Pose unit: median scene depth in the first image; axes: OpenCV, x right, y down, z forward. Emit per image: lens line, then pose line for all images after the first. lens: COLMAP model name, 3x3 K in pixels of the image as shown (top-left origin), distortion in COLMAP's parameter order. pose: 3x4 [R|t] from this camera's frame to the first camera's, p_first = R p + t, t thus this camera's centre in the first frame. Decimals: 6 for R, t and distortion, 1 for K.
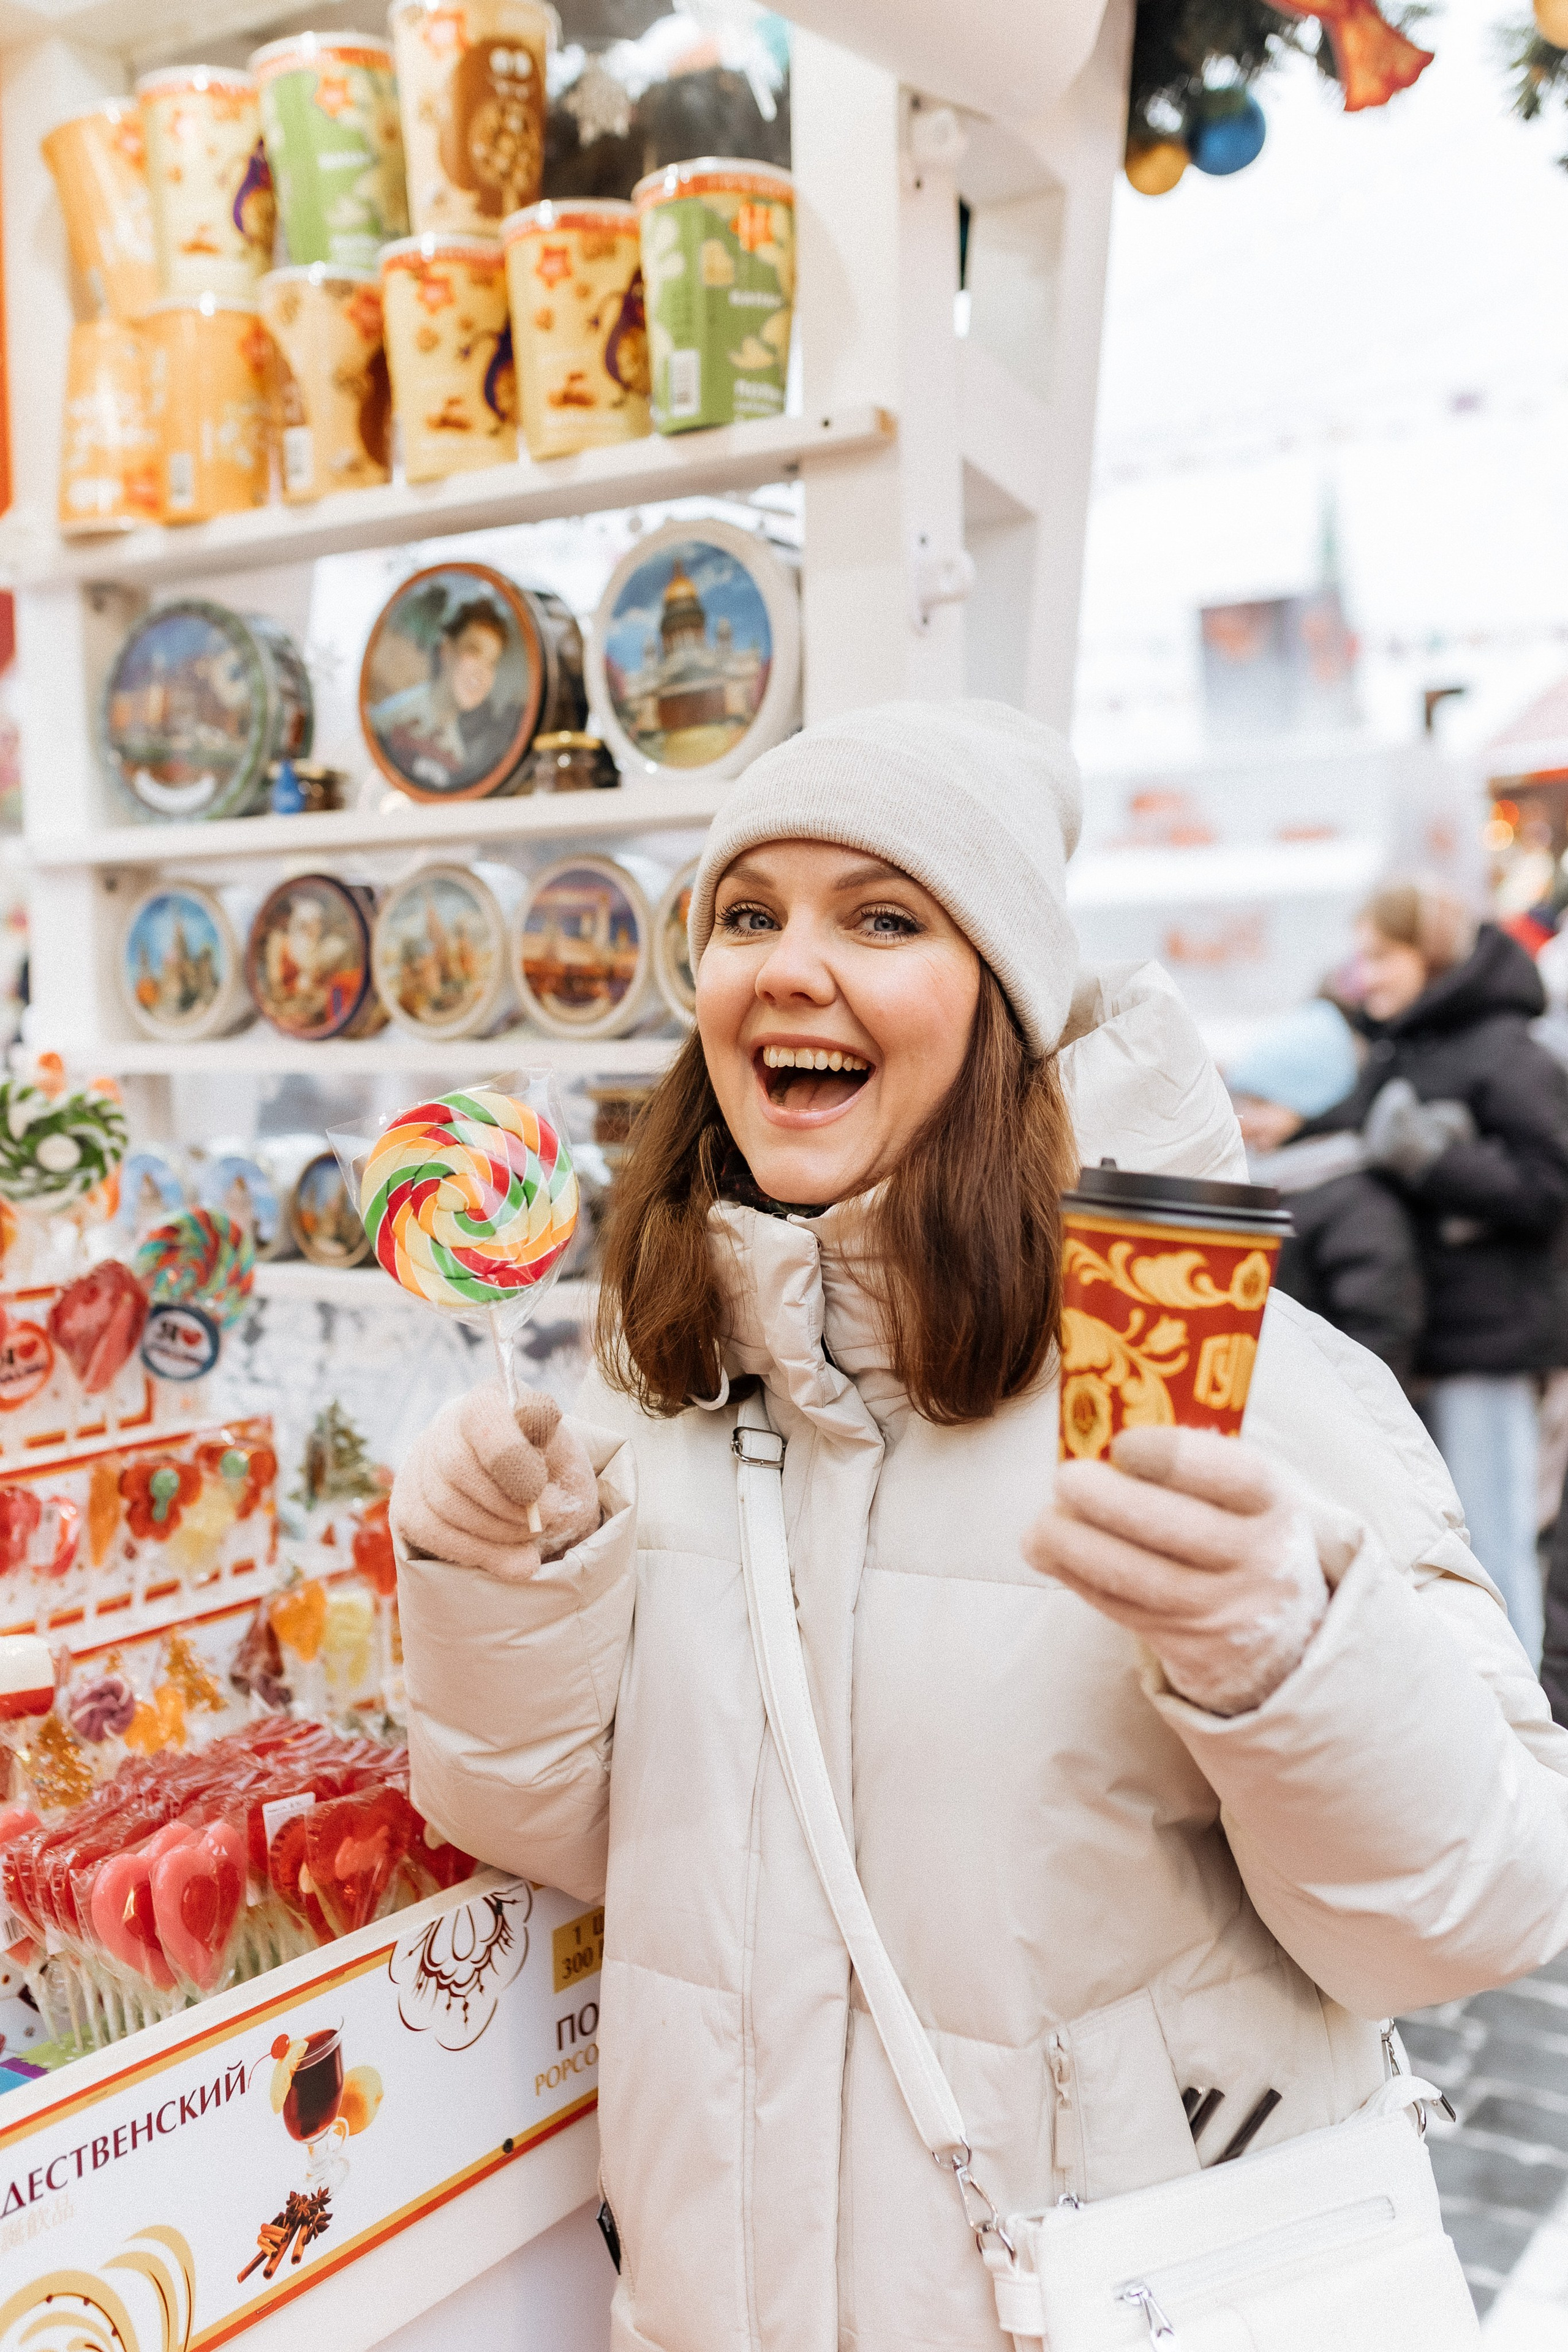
lens RADIAL K [[2379.0, 0, 775.6], [0, 2379.0, 1178.7], [0, 0, 1]] dist [-0.030190, 0.000000]
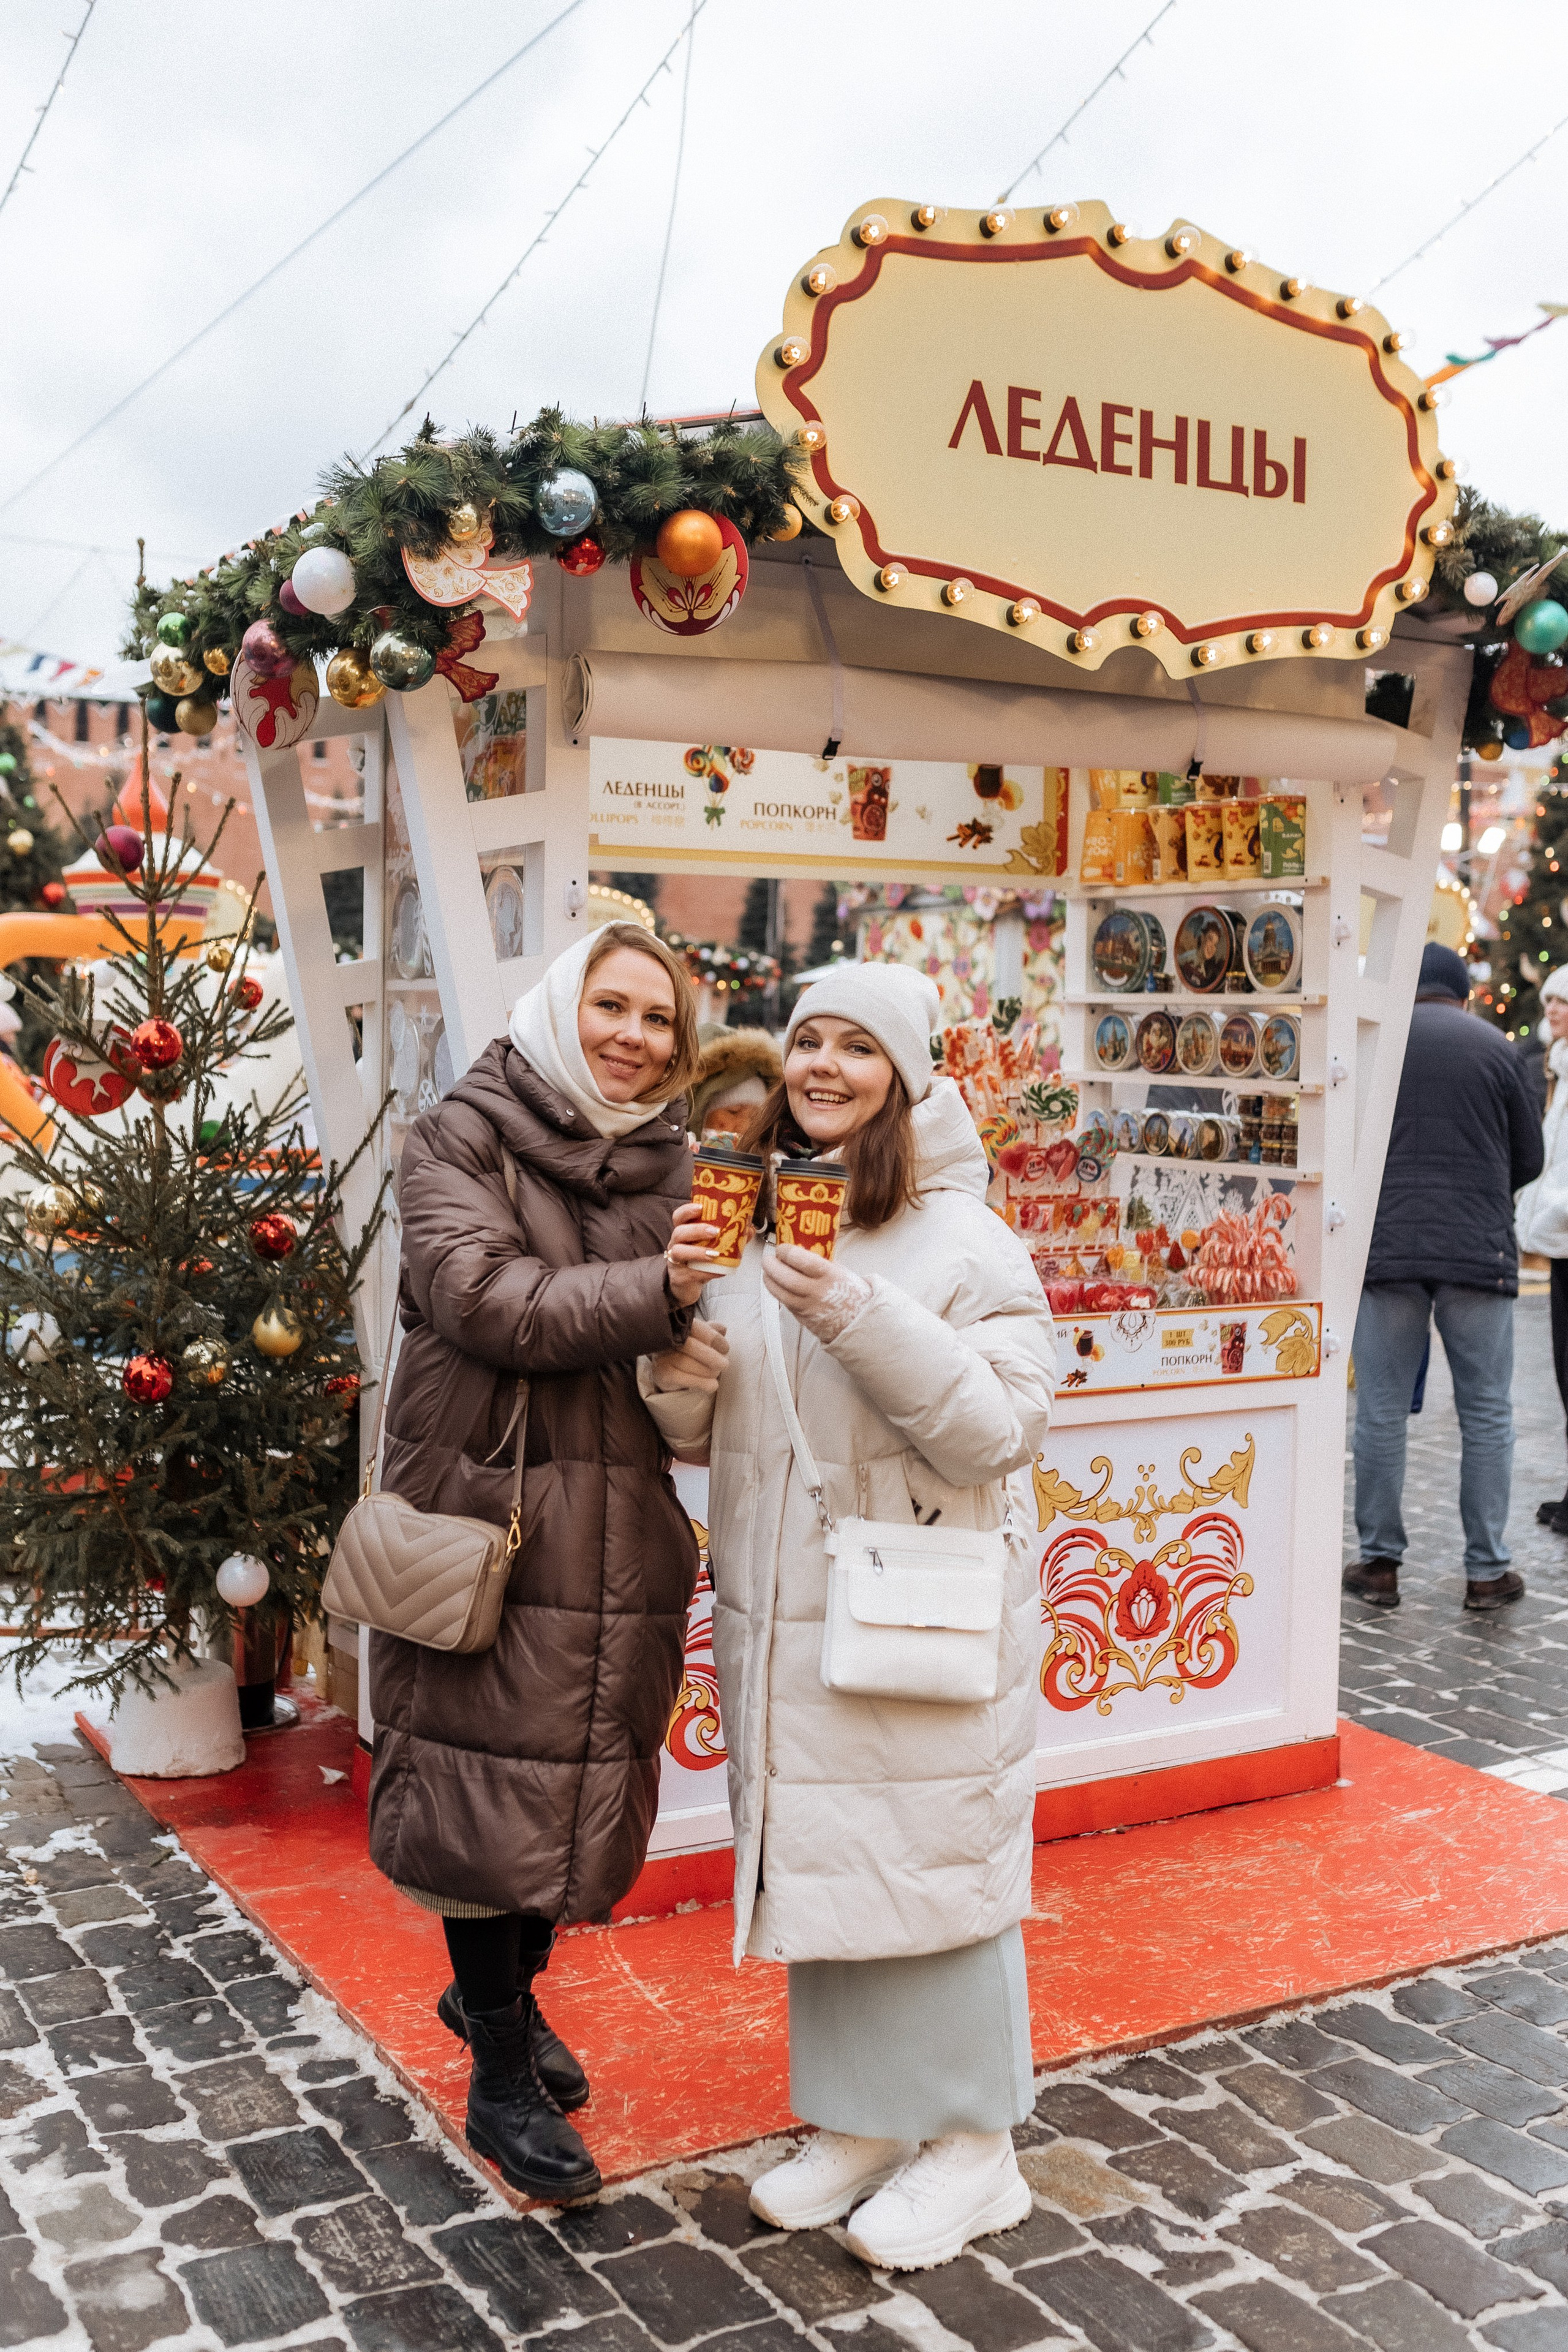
lens RADIAL K [[2379.0, 0, 783.0], [0, 2379.0, 1174.0], [0, 0, 1]] dist [-0.030190, 0.000000]
pose [[0.890331, 0.065008, -0.450649, 0.721992], [-0.068239, 0.997628, 0.009094, 0.067557], [0.450171, 0.022656, 0.892655, -1.774718]]
